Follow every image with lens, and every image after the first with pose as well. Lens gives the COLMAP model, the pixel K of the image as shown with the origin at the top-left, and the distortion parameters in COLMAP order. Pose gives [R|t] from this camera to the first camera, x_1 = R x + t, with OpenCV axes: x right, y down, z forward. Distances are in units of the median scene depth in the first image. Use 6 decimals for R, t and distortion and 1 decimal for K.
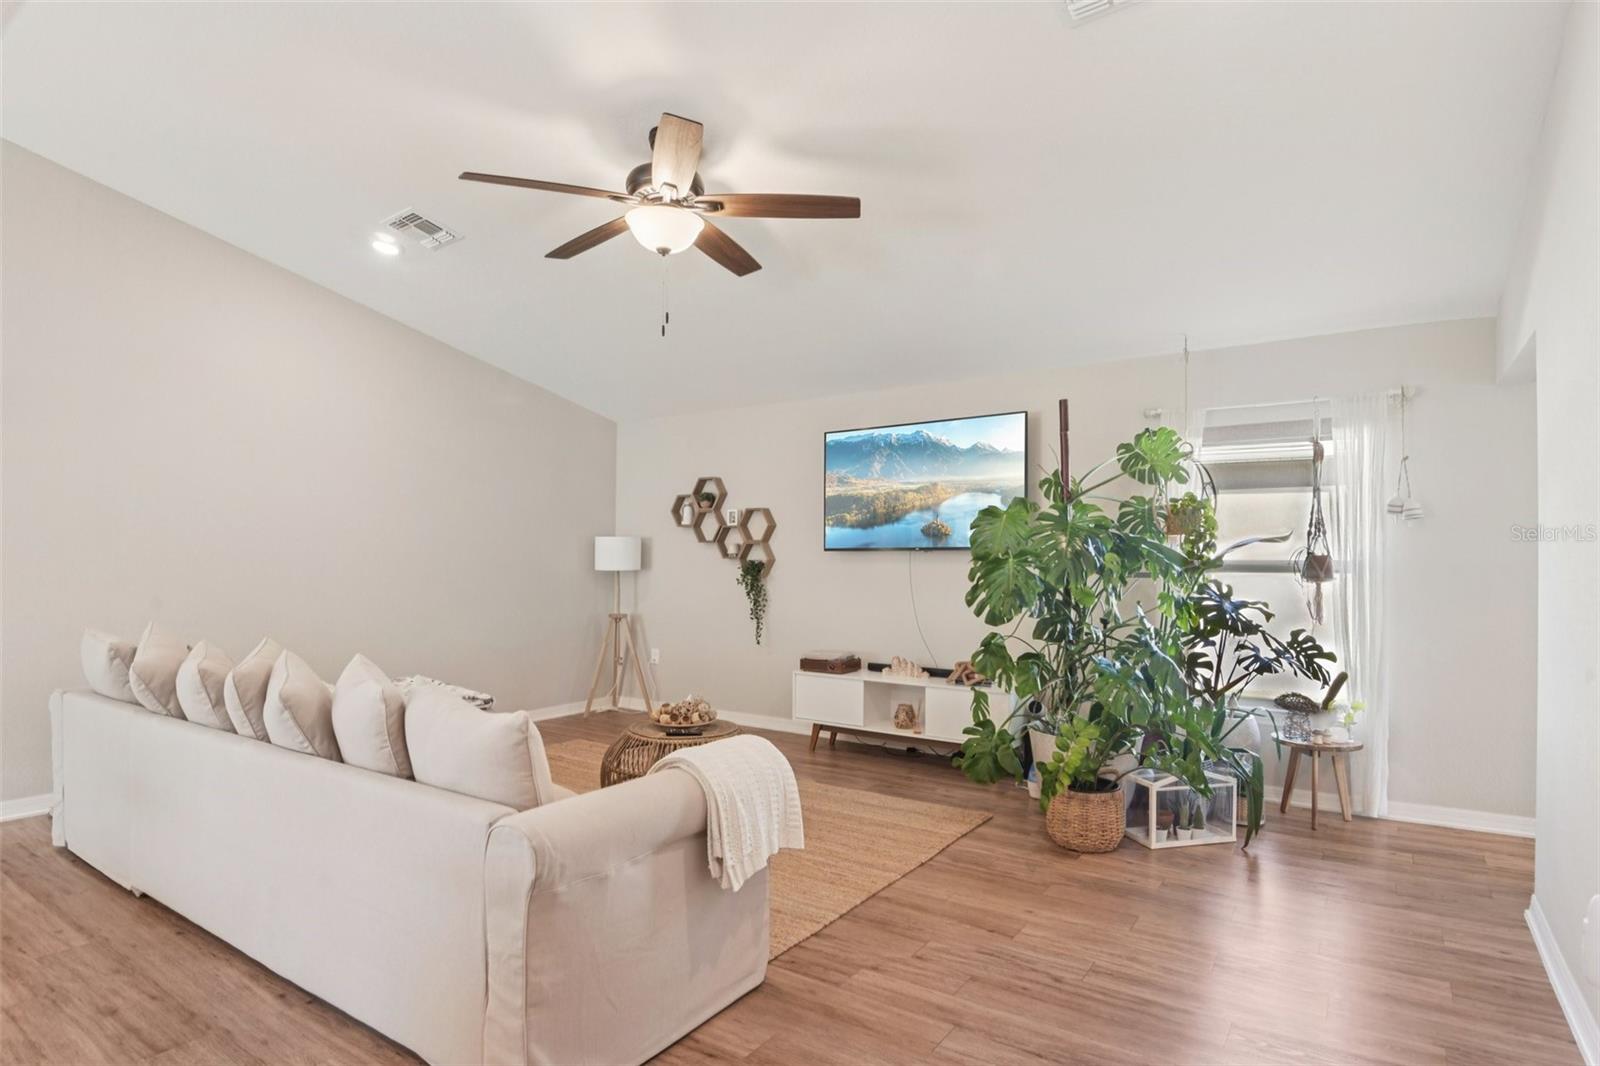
lens RADIAL K [[835.4, 0, 797.4], [0, 835.4, 542.3], [0, 0, 1]] dist [0.015356, -0.015894]
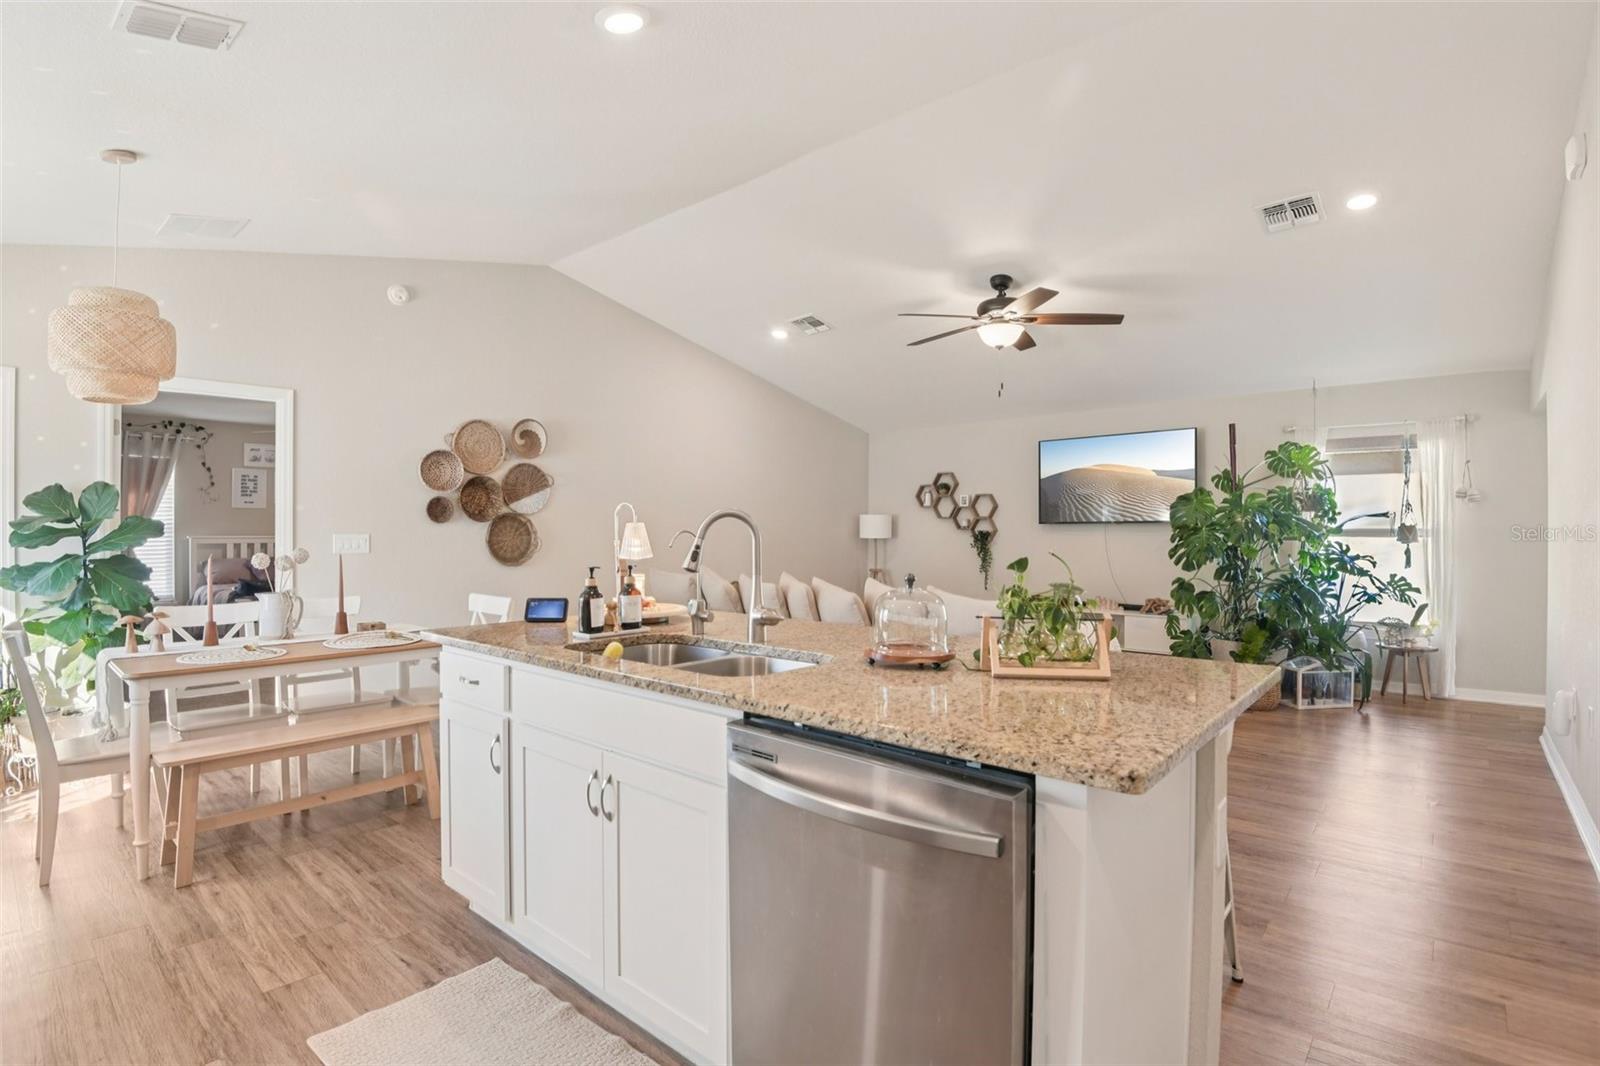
lens RADIAL K [[753.8, 0, 798.0], [0, 753.8, 521.7], [0, 0, 1]] dist [-0.029537, -0.000307]
pose [[0.992343, -0.002956, -0.123474, -0.304430], [0.003310, 0.999991, 0.002662, 0.001975], [0.123465, -0.003050, 0.992344, -0.455007]]
